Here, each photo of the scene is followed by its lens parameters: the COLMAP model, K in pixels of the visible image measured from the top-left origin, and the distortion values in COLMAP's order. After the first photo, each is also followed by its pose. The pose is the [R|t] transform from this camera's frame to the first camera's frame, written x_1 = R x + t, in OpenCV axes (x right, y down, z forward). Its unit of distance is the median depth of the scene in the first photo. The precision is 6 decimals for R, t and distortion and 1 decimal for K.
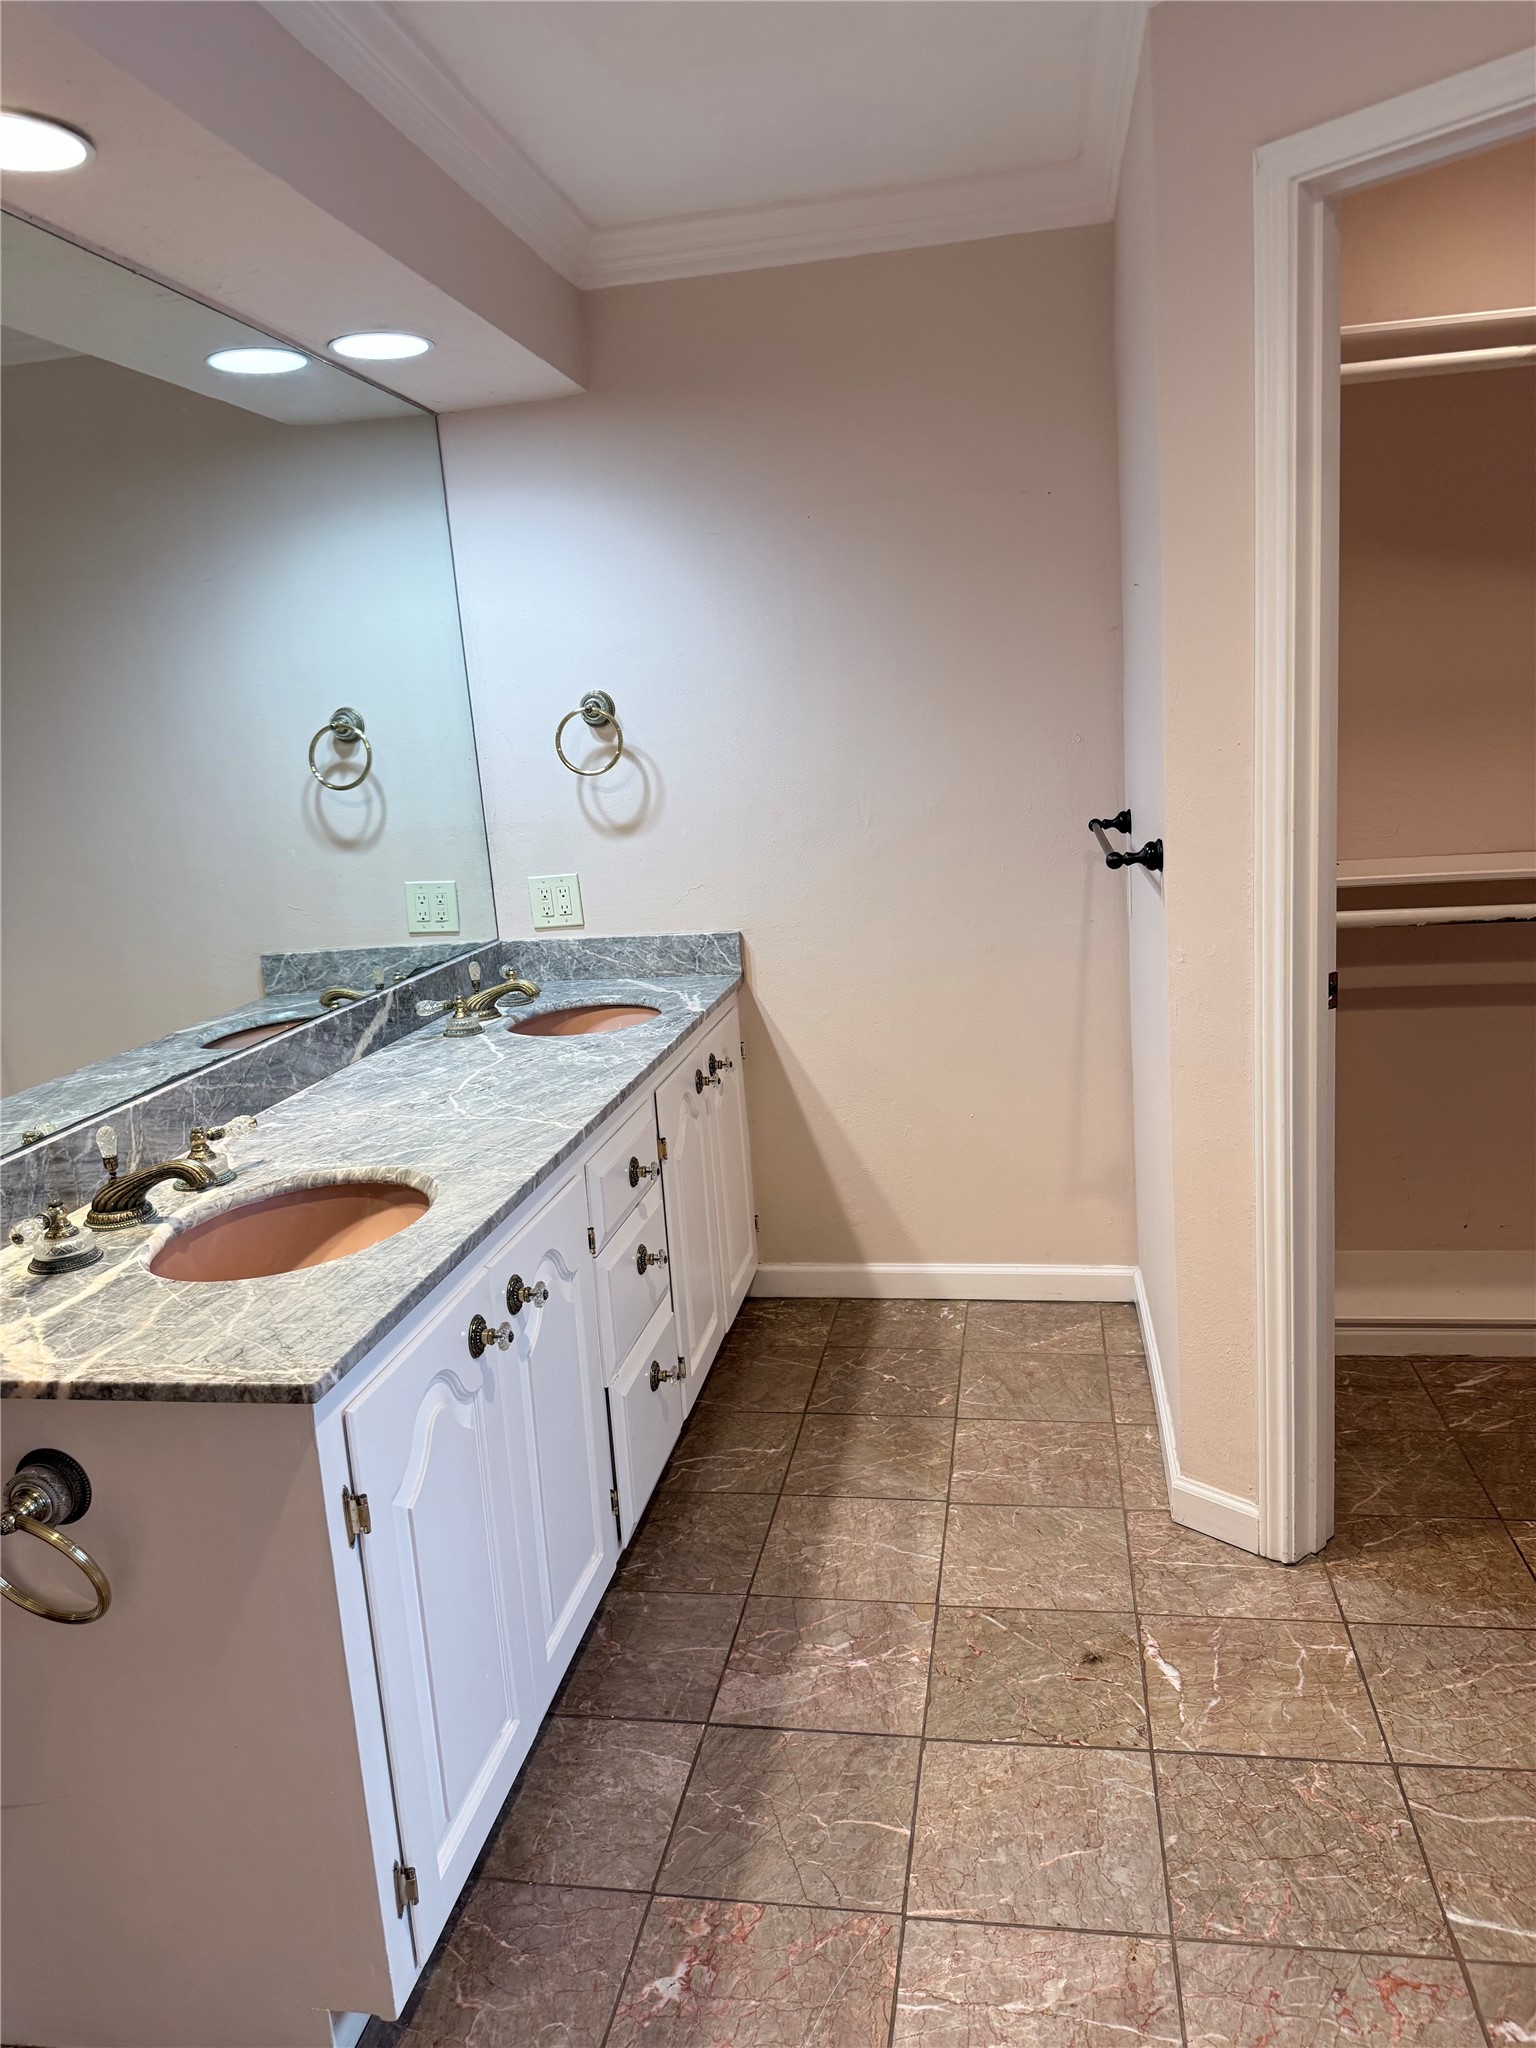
lens RADIAL K [[1451.4, 0, 783.6], [0, 1451.4, 1009.8], [0, 0, 1]] dist [0.029827, -0.037689]
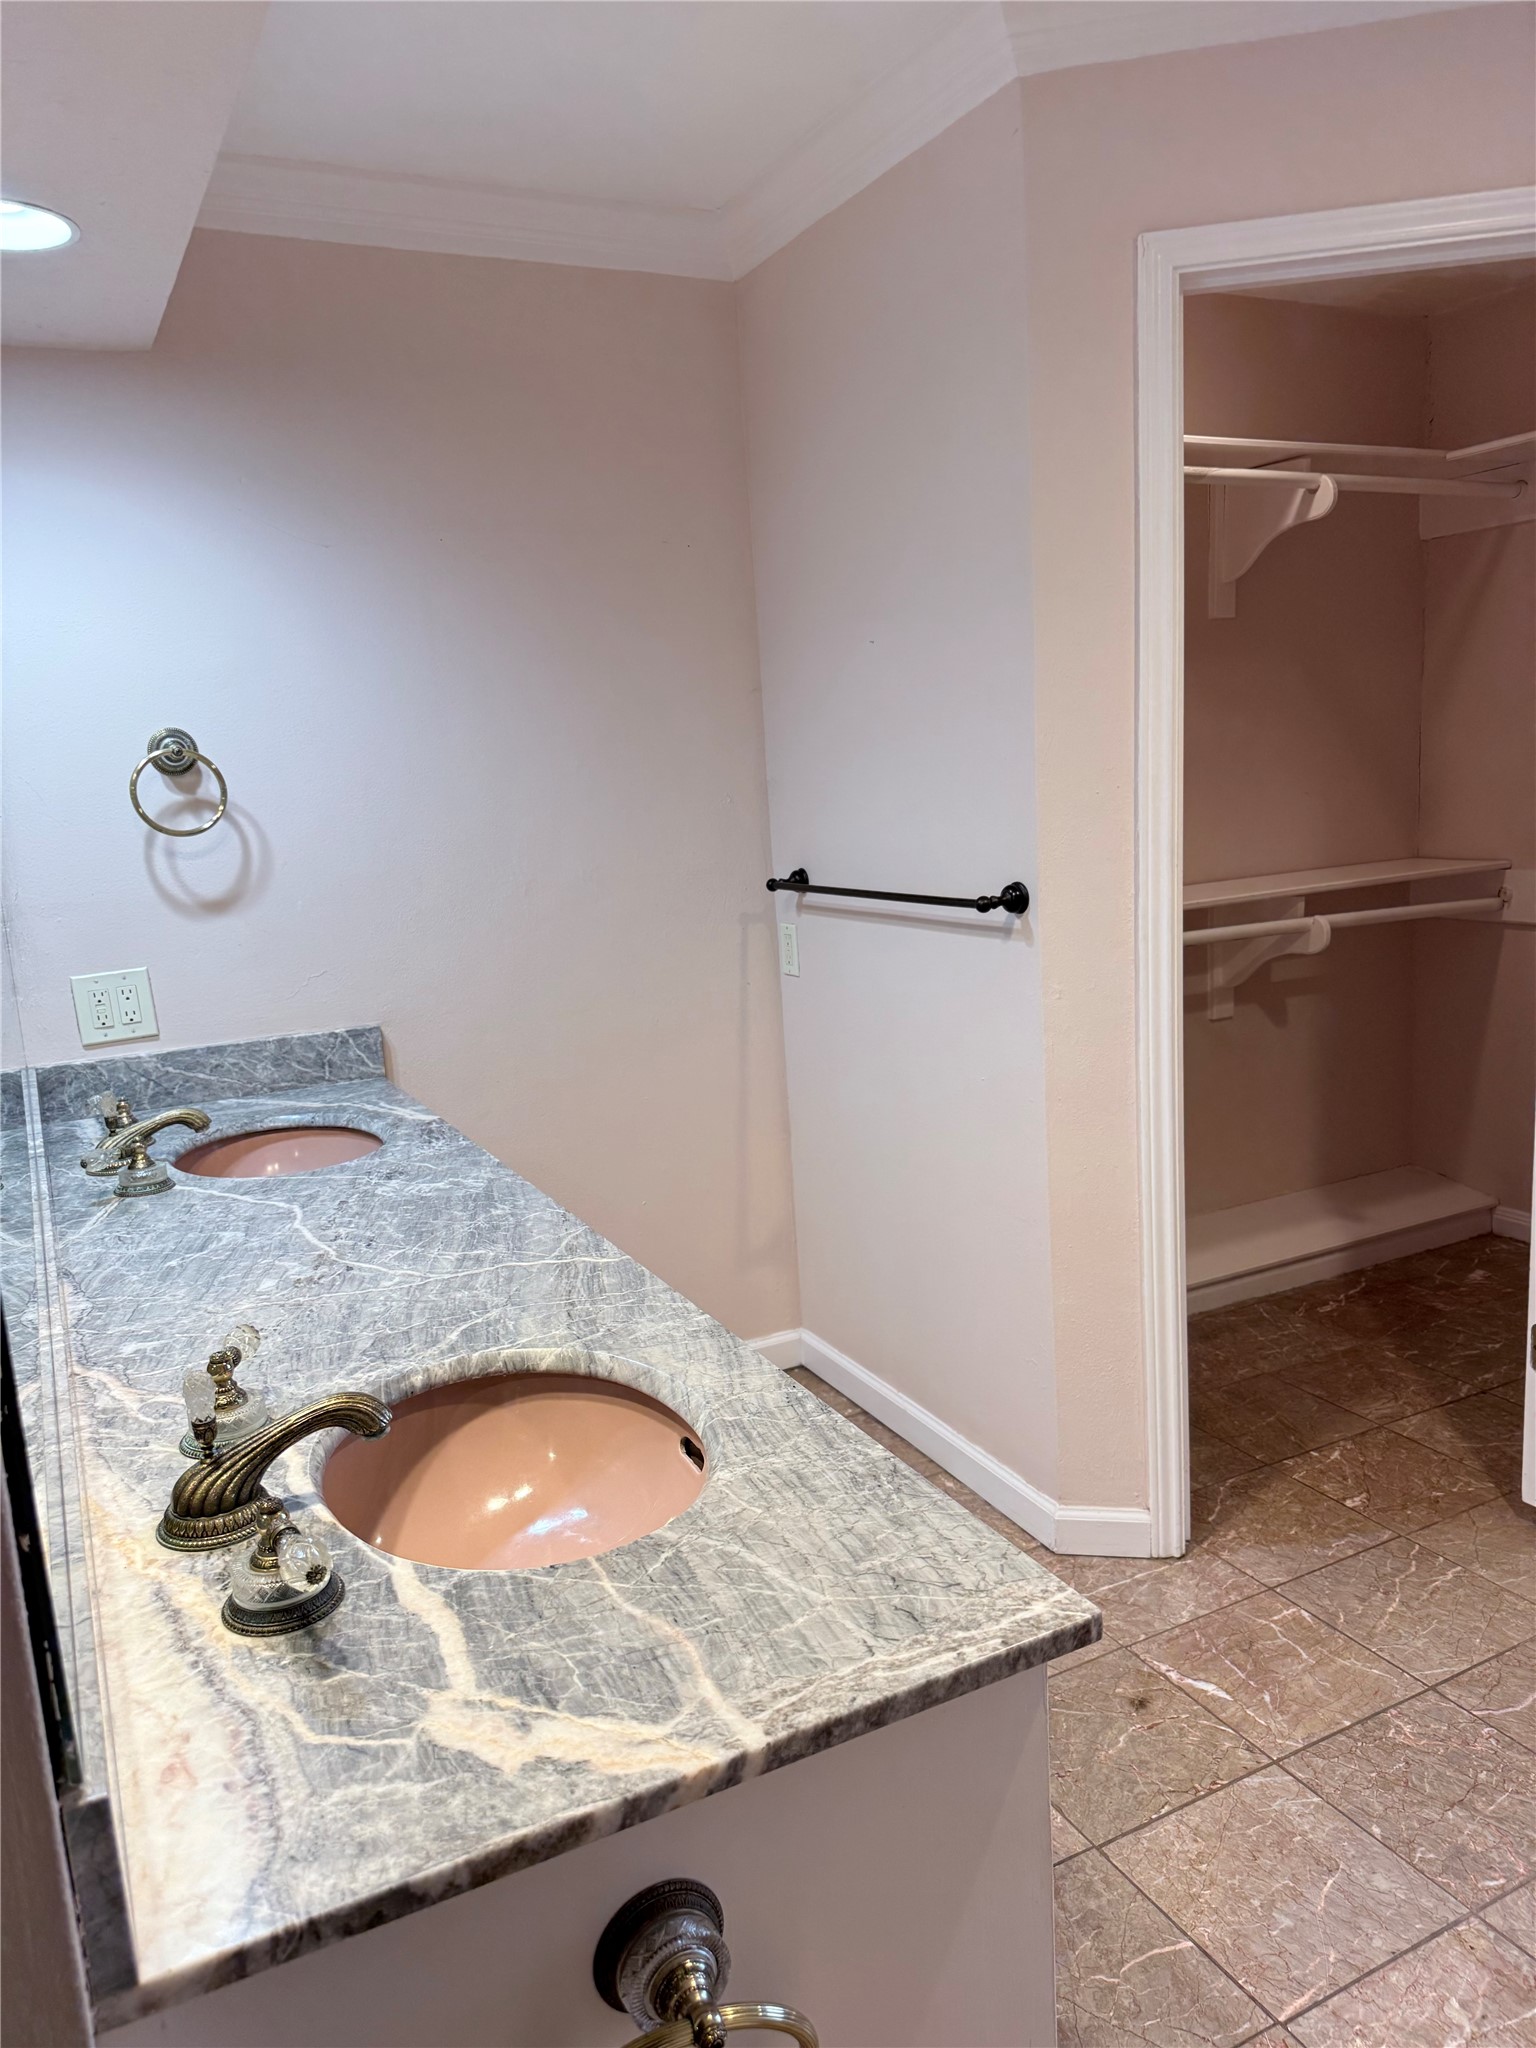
lens RADIAL K [[1451.4, 0, 776.5], [0, 1451.4, 1022.9], [0, 0, 1]] dist [0.029827, -0.037689]
pose [[0.799909, -0.080628, 0.594681, -0.582056], [0.115174, 0.993139, -0.020270, -0.020965], [-0.588966, 0.084706, 0.803706, 0.344200]]
